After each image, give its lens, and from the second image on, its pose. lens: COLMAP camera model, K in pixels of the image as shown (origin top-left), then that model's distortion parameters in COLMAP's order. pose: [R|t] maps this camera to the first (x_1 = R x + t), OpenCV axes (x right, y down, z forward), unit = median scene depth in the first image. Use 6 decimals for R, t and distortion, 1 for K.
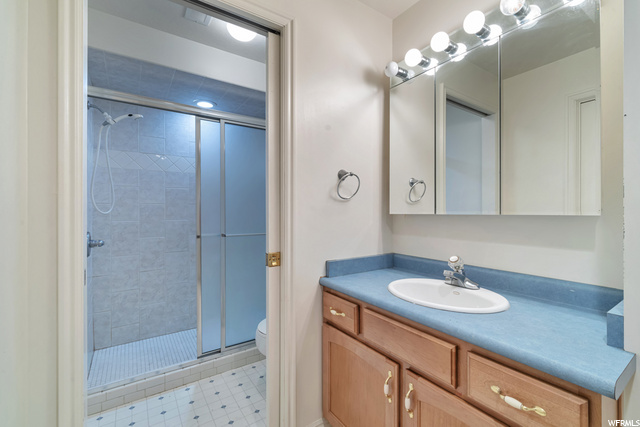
lens RADIAL K [[282.5, 0, 320.4], [0, 282.5, 214.6], [0, 0, 1]] dist [-0.001409, 0.000467]
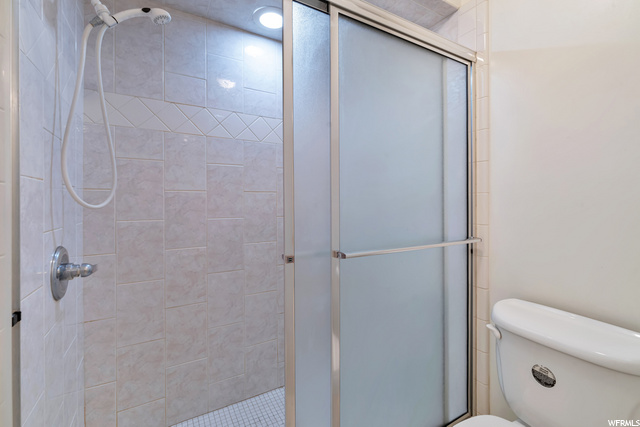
lens RADIAL K [[282.5, 0, 319.6], [0, 282.5, 209.1], [0, 0, 1]] dist [-0.001409, 0.000467]
pose [[0.997417, -0.001009, -0.071827, -0.283291], [0.001219, 0.999995, 0.002885, -0.001541], [0.071823, -0.002965, 0.997413, 0.447028]]
